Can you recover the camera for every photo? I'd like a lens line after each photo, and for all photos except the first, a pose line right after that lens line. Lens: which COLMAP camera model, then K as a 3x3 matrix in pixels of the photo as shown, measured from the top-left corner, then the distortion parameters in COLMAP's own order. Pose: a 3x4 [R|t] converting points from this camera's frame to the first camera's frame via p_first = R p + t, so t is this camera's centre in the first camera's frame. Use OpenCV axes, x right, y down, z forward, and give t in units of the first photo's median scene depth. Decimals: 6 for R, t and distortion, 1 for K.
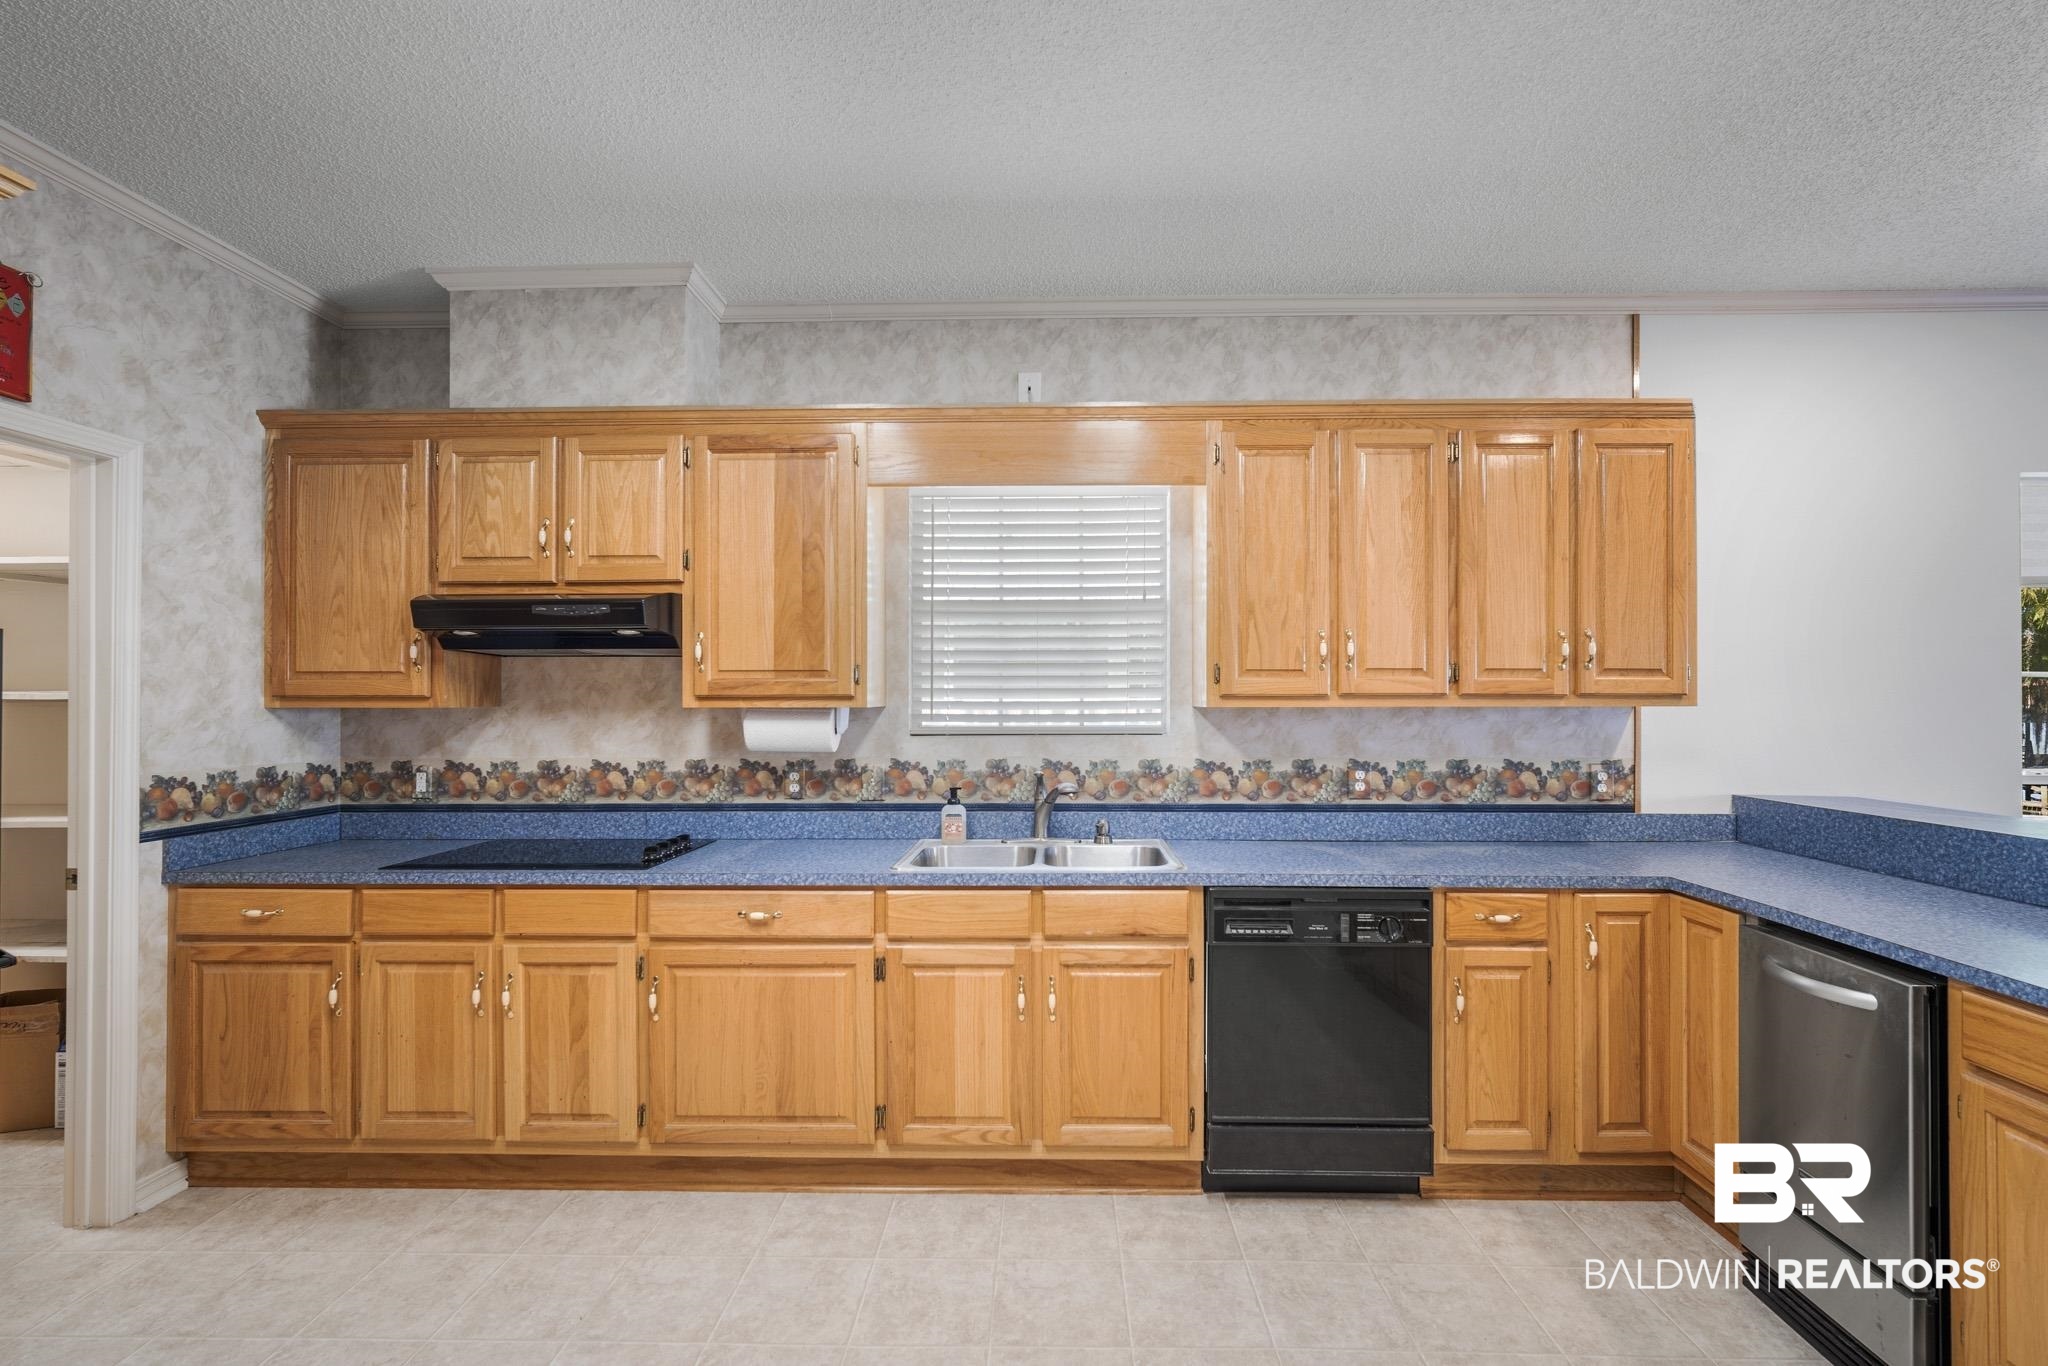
lens RADIAL K [[892.7, 0, 1023.6], [0, 892.7, 695.3], [0, 0, 1]] dist [-0.009967, 0.004108]
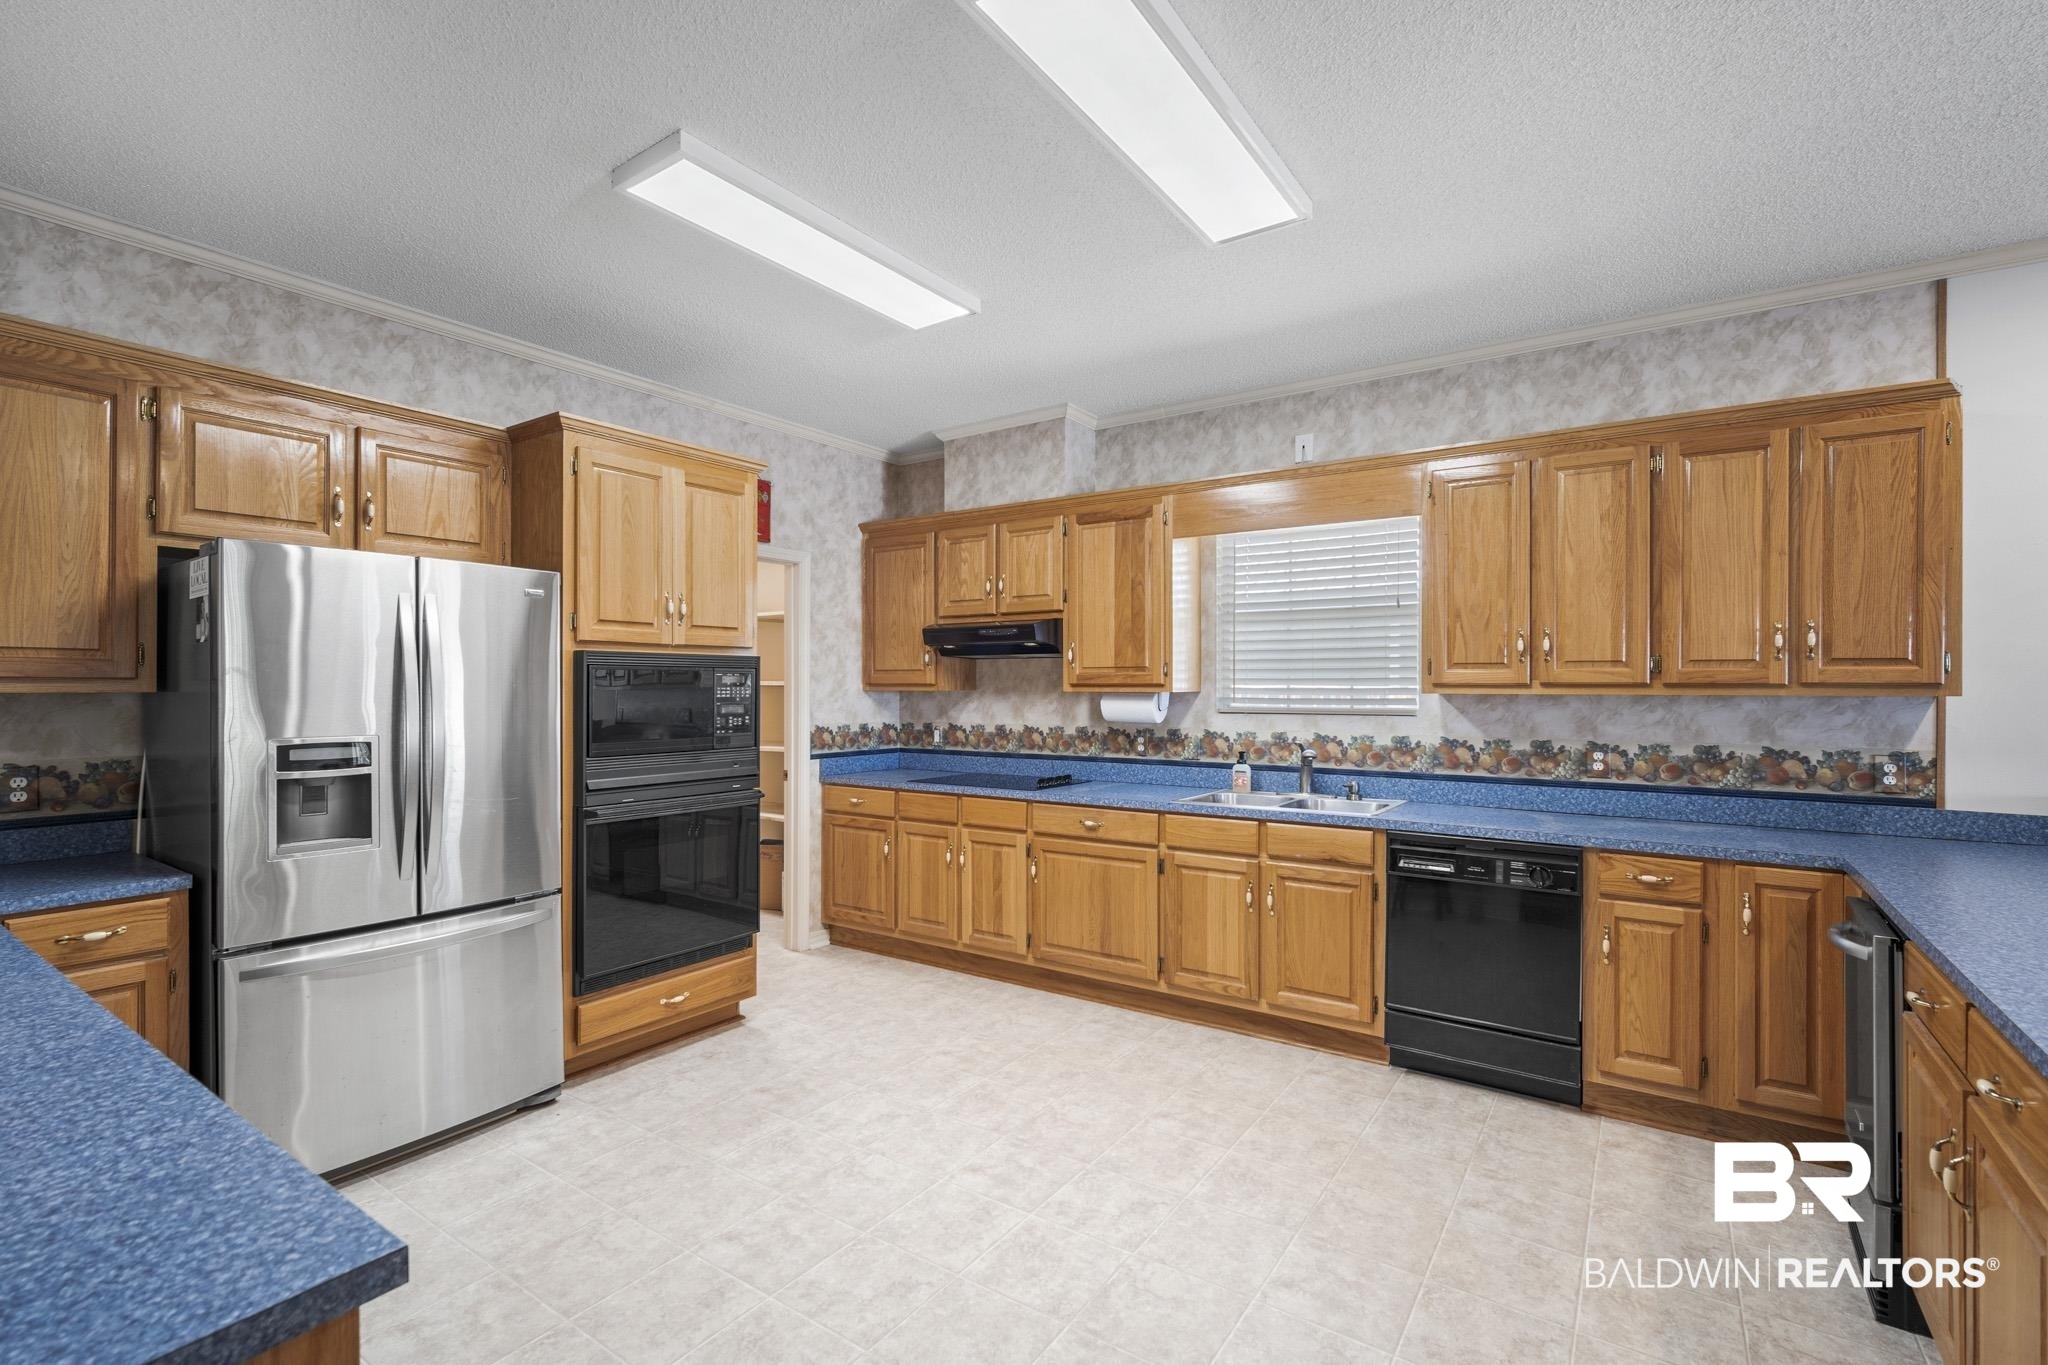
lens RADIAL K [[915.4, 0, 1027.6], [0, 915.4, 689.4], [0, 0, 1]] dist [-0.000974, 0.000027]
pose [[0.837909, 0.004453, -0.545791, 0.437576], [0.000660, 0.999958, 0.009171, -0.004636], [0.545809, -0.008045, 0.837871, -0.369032]]
